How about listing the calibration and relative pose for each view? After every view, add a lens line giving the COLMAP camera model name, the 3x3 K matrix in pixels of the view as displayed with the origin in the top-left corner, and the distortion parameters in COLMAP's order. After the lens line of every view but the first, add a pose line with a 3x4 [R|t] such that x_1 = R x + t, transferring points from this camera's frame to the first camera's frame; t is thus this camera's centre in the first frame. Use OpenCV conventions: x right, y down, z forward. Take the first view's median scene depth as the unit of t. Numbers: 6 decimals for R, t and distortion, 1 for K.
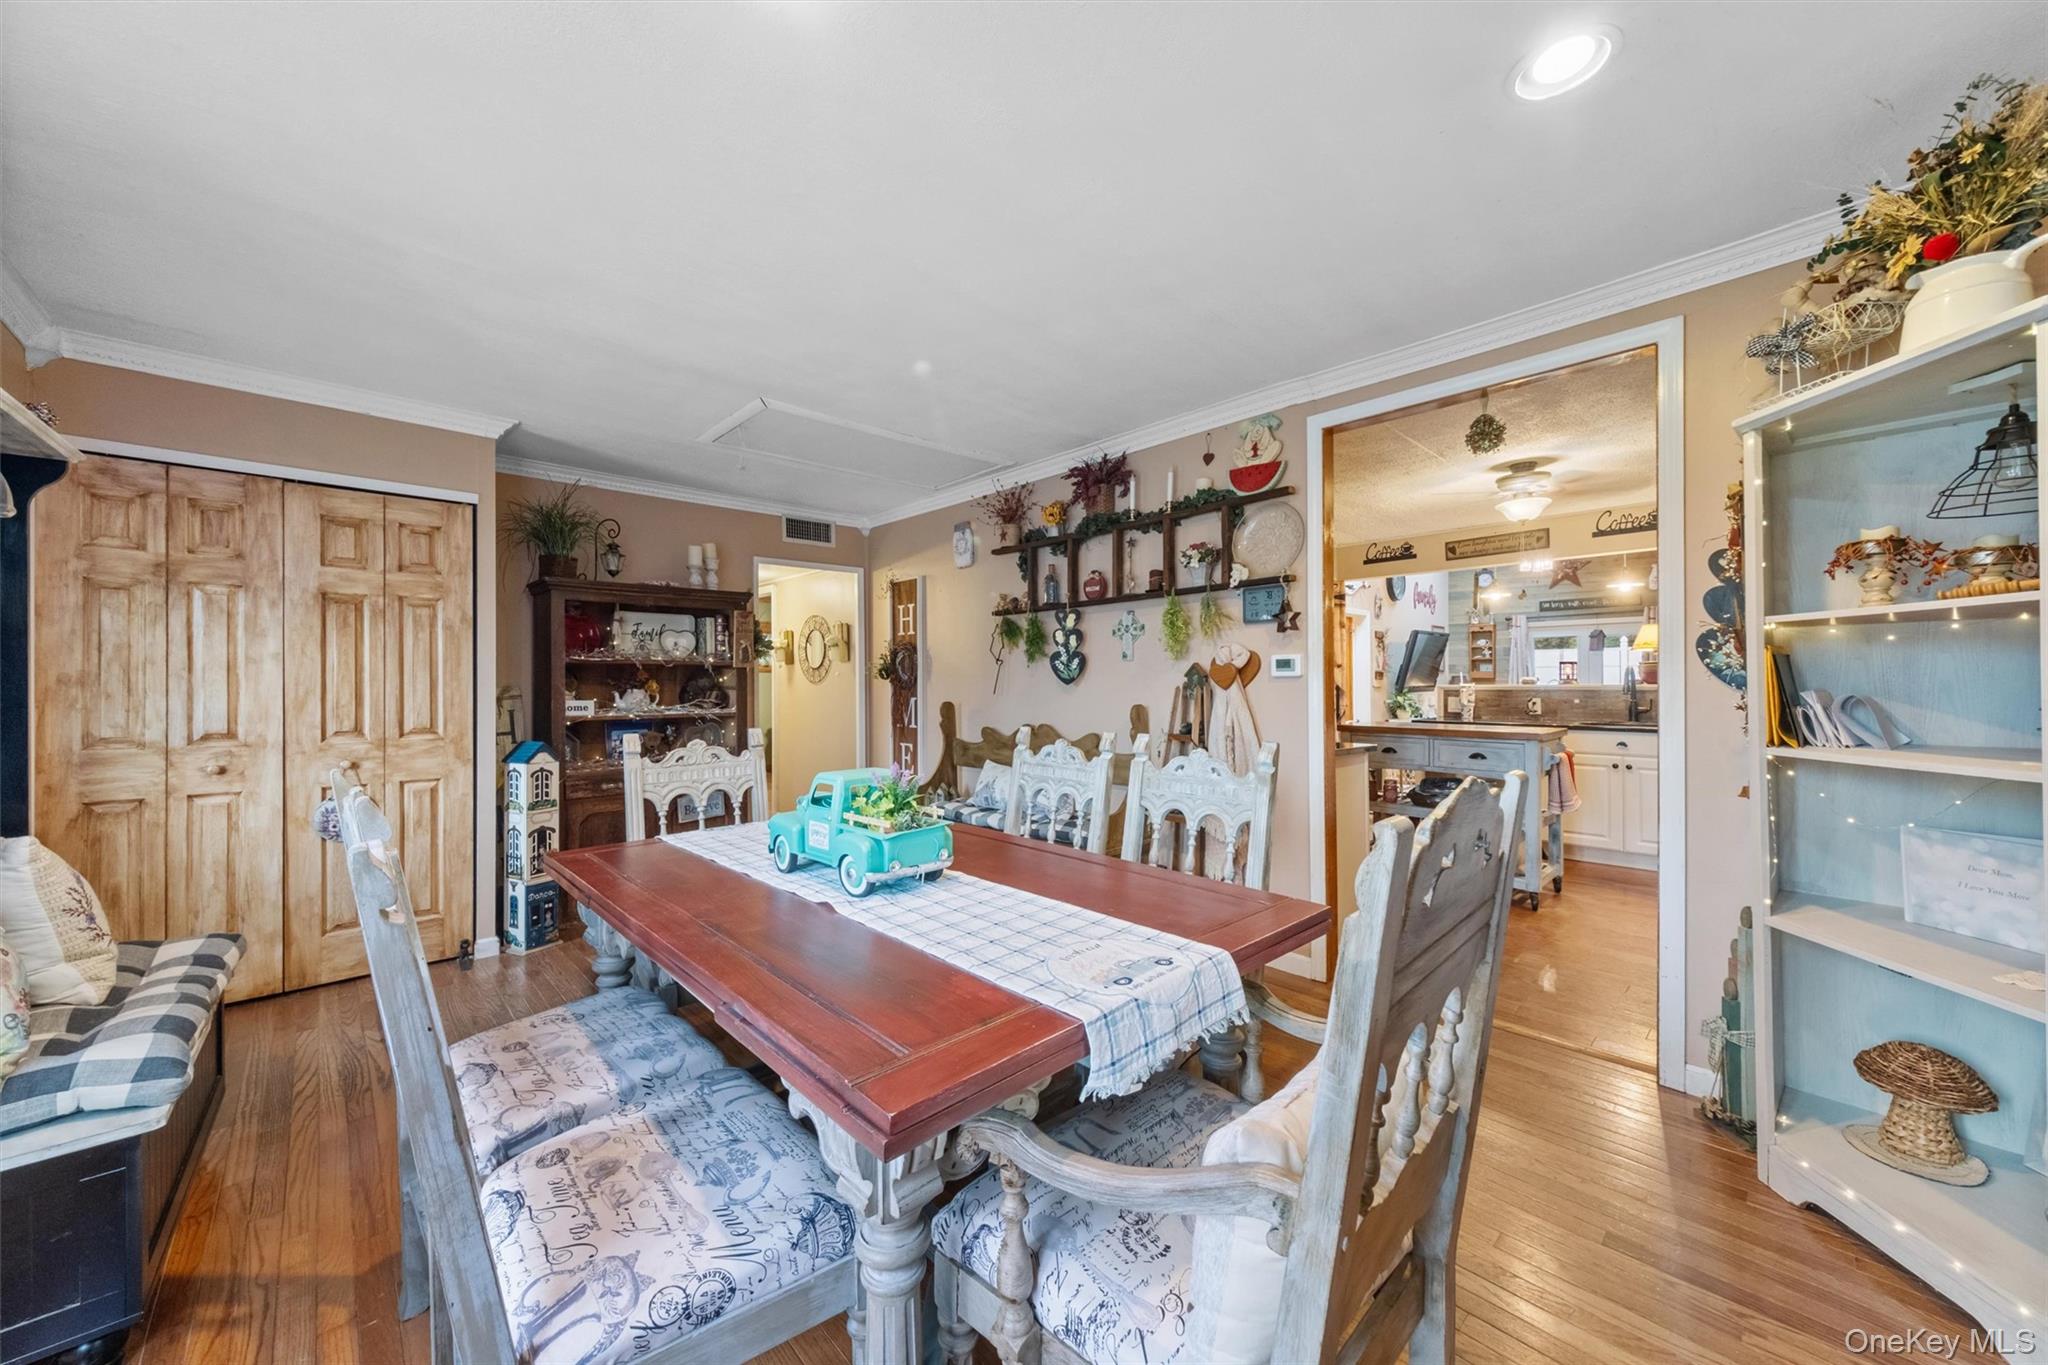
lens RADIAL K [[702.6, 0, 1034.3], [0, 702.6, 679.7], [0, 0, 1]] dist [-0.000090, -0.000200]
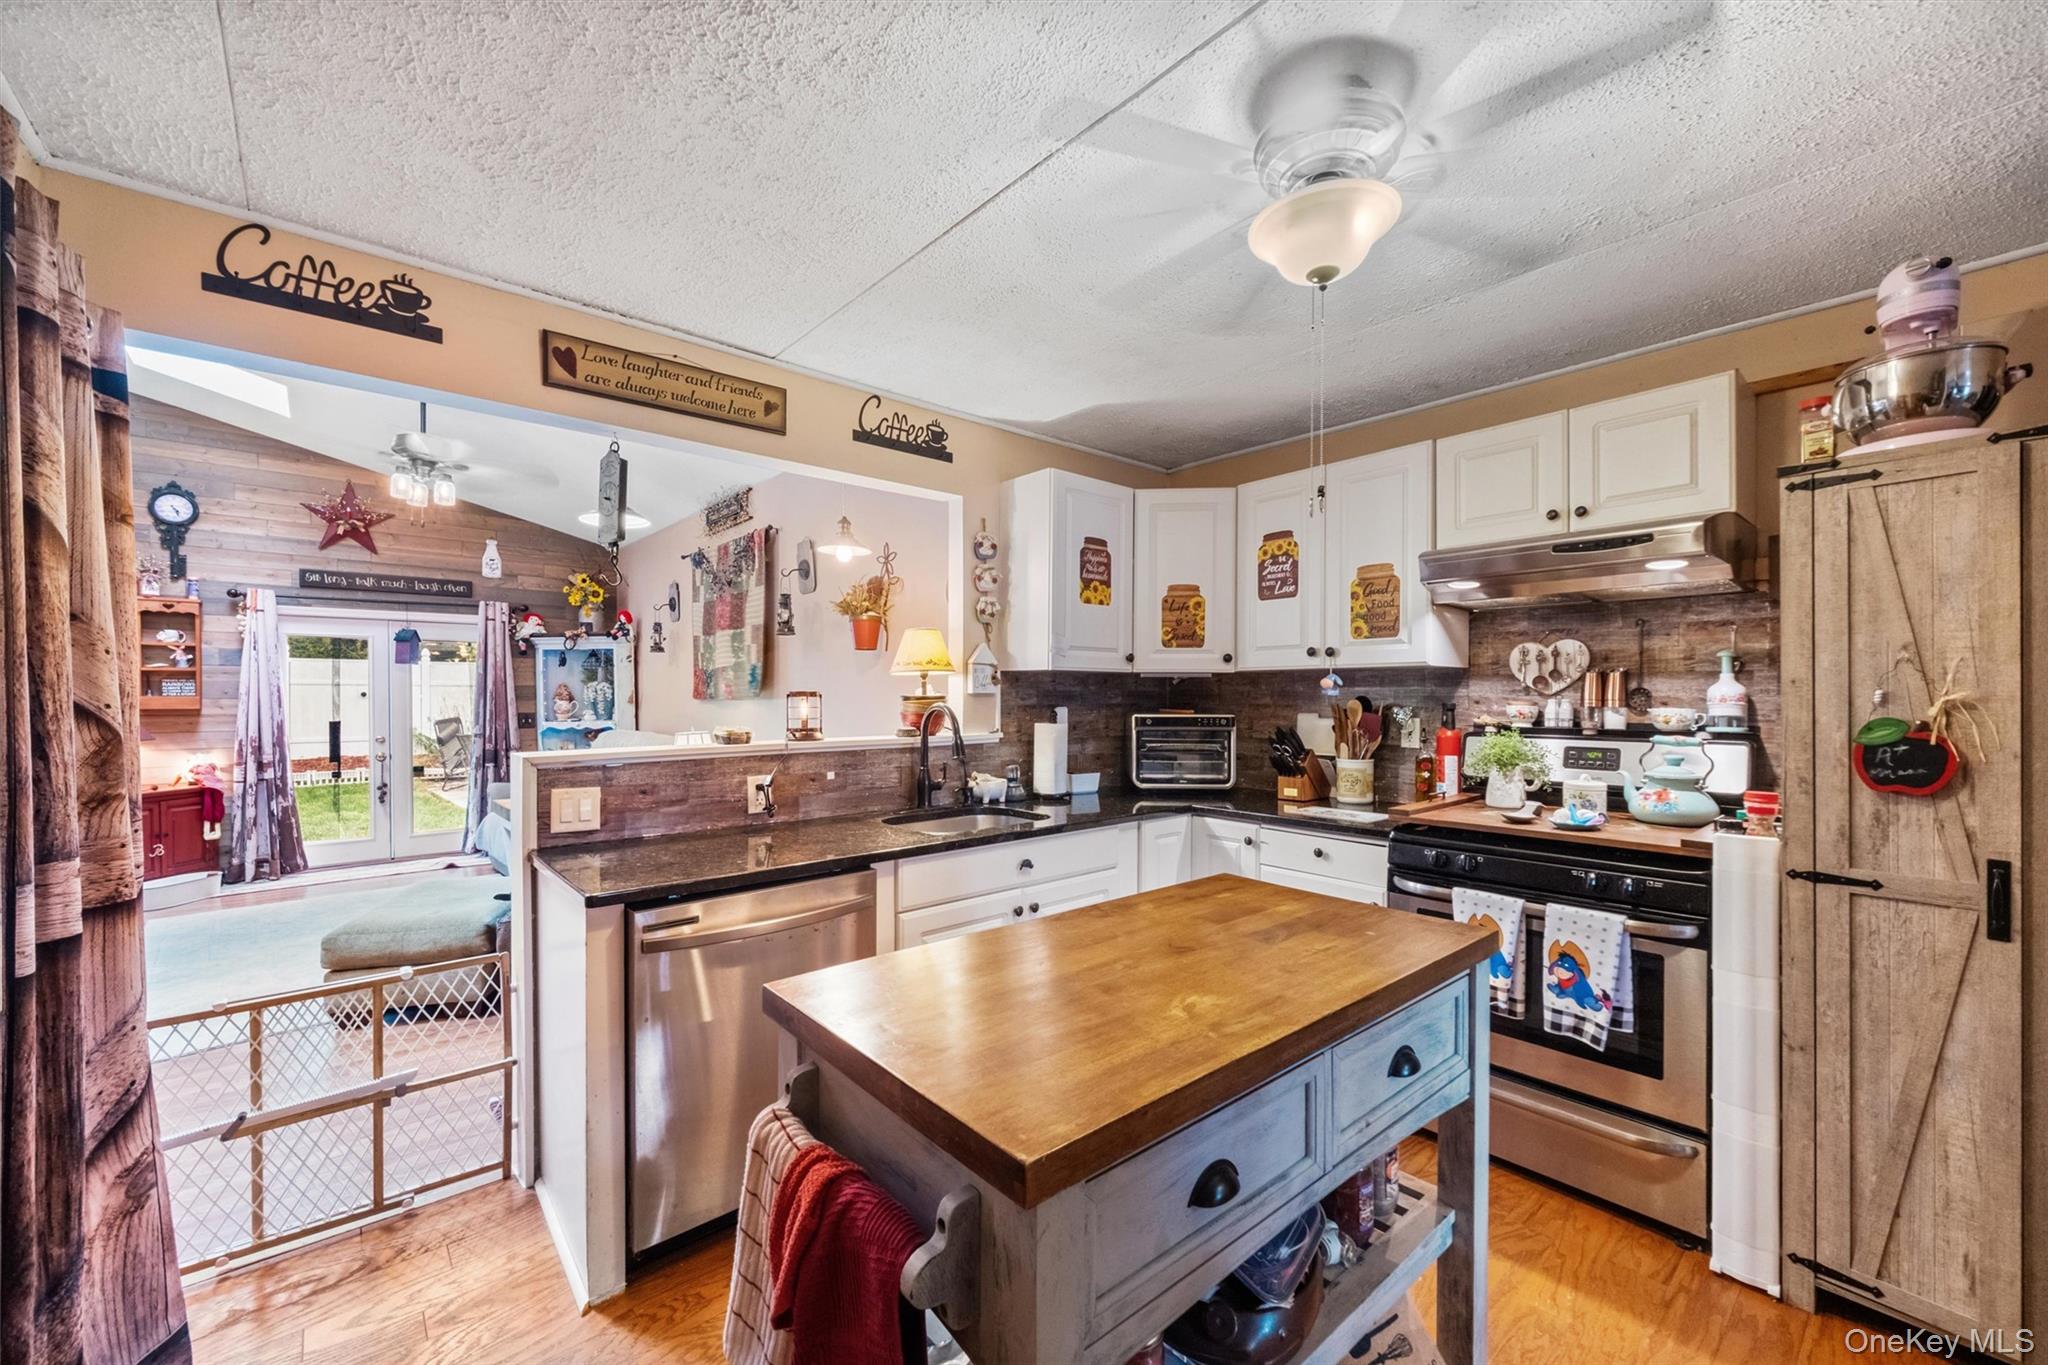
lens RADIAL K [[801.0, 0, 1019.8], [0, 801.0, 703.6], [0, 0, 1]] dist [0.002726, -0.000569]
pose [[0.033995, -0.005599, 0.999406, 0.128559], [-0.000117, 0.999984, 0.005606, -0.011706], [-0.999422, -0.000308, 0.033994, 0.465571]]
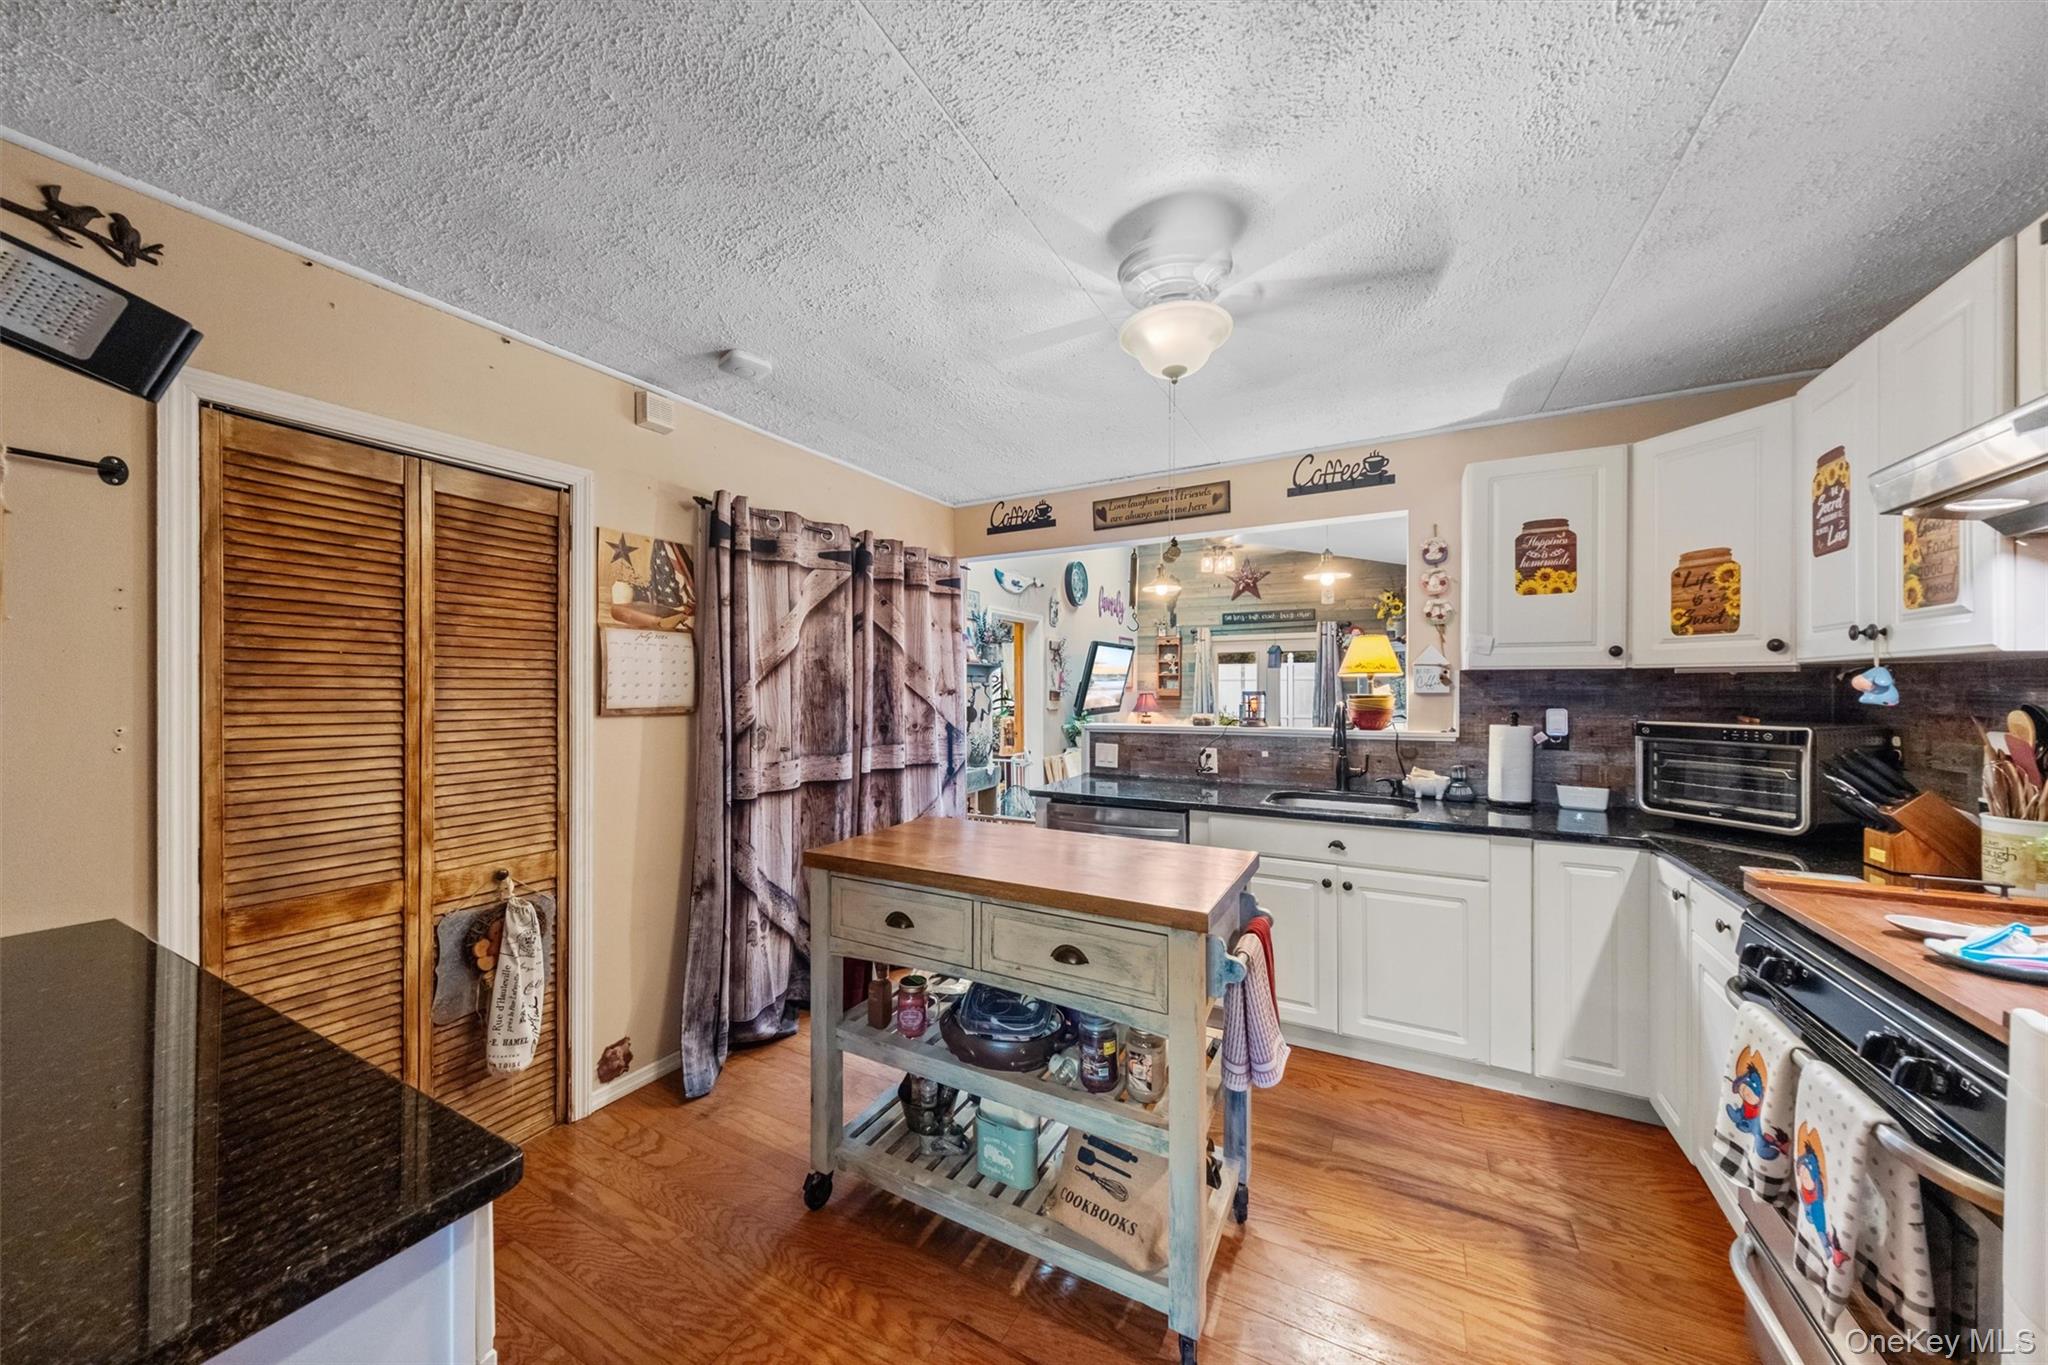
lens RADIAL K [[678.6, 0, 1012.4], [0, 678.6, 687.1], [0, 0, 1]] dist [-0.010173, -0.000147]
pose [[0.949646, 0.002584, 0.313314, 0.197608], [-0.002962, 0.999995, 0.000728, -0.016392], [-0.313310, -0.001620, 0.949649, 0.267227]]
